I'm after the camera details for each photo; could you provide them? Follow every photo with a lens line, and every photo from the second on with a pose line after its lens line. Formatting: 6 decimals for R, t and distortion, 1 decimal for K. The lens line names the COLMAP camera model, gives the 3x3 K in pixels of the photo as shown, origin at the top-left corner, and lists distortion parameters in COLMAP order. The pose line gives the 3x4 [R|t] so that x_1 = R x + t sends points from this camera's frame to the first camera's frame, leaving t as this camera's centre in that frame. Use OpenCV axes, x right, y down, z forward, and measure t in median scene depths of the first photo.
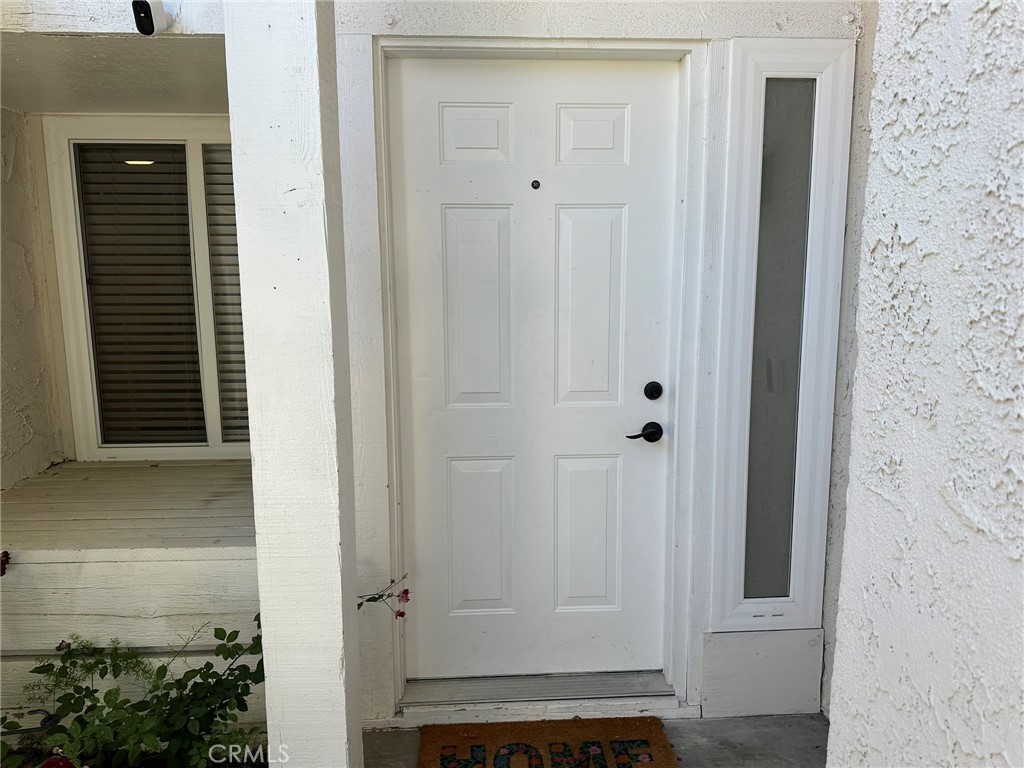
lens RADIAL K [[724.0, 0, 512.0], [0, 724.0, 384.0], [0, 0, 1]] dist [0.169368, -0.257832]
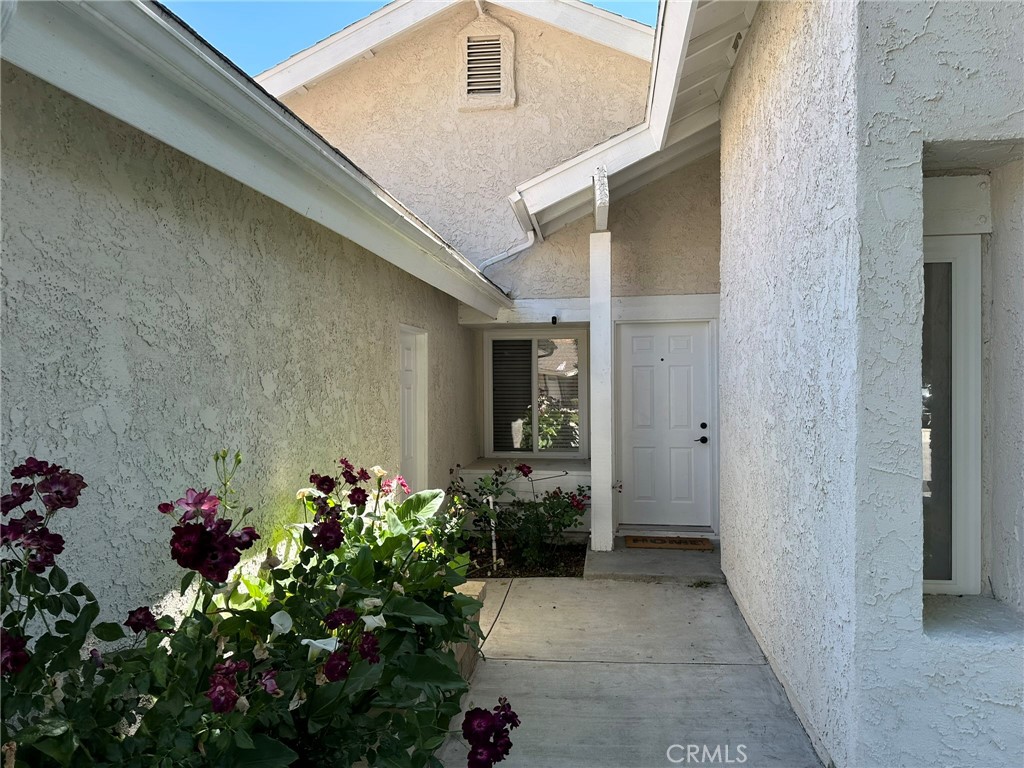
lens RADIAL K [[724.0, 0, 512.0], [0, 724.0, 384.0], [0, 0, 1]] dist [0.169368, -0.257832]
pose [[0.980911, -0.002620, -0.194440, 0.007358], [-0.023133, 0.991236, -0.130061, 0.246751], [0.193077, 0.132076, 0.972254, -2.074059]]
